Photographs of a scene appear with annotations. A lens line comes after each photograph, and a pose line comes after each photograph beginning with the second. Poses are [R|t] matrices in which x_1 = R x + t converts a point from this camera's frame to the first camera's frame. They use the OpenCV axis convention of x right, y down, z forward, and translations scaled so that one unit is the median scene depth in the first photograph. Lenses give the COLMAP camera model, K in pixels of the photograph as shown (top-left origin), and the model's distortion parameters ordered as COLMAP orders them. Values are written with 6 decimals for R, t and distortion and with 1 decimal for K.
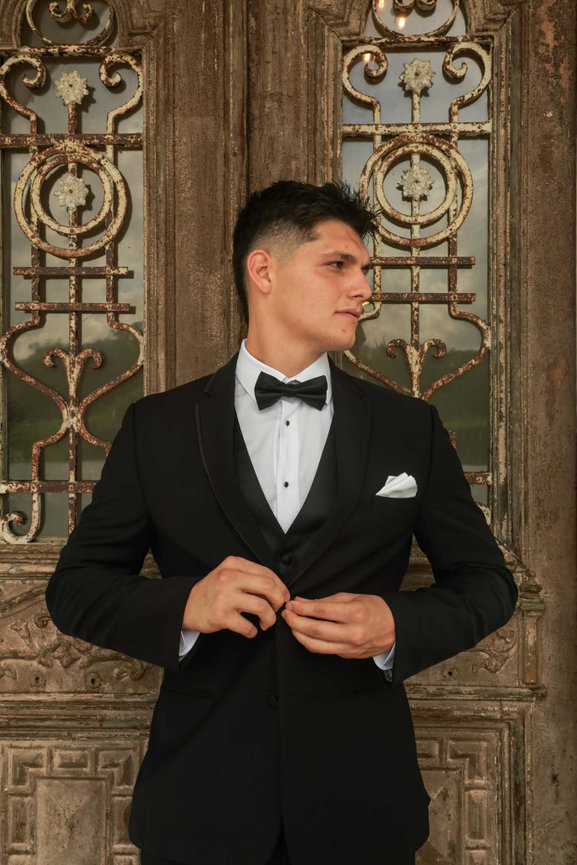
lens RADIAL K [[996.5, 0, 288.1], [0, 996.5, 415.6], [0, 0, 1]] dist [0.065912, 0.001791]
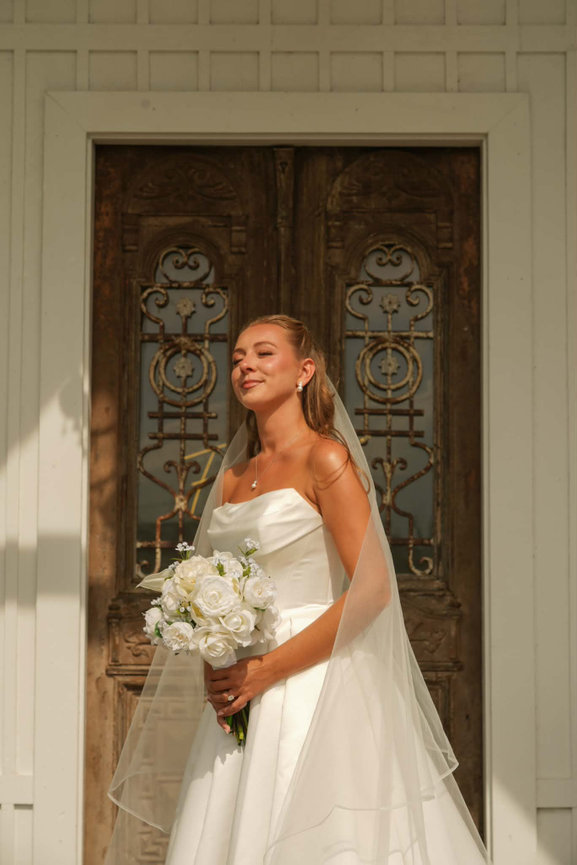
lens RADIAL K [[1256.1, 0, 308.1], [0, 1256.1, 431.9], [0, 0, 1]] dist [0.025361, 0.100269]
pose [[0.999592, 0.014487, 0.024627, -0.058495], [-0.011569, 0.993327, -0.114755, 0.121748], [-0.026125, 0.114423, 0.993089, -1.073717]]
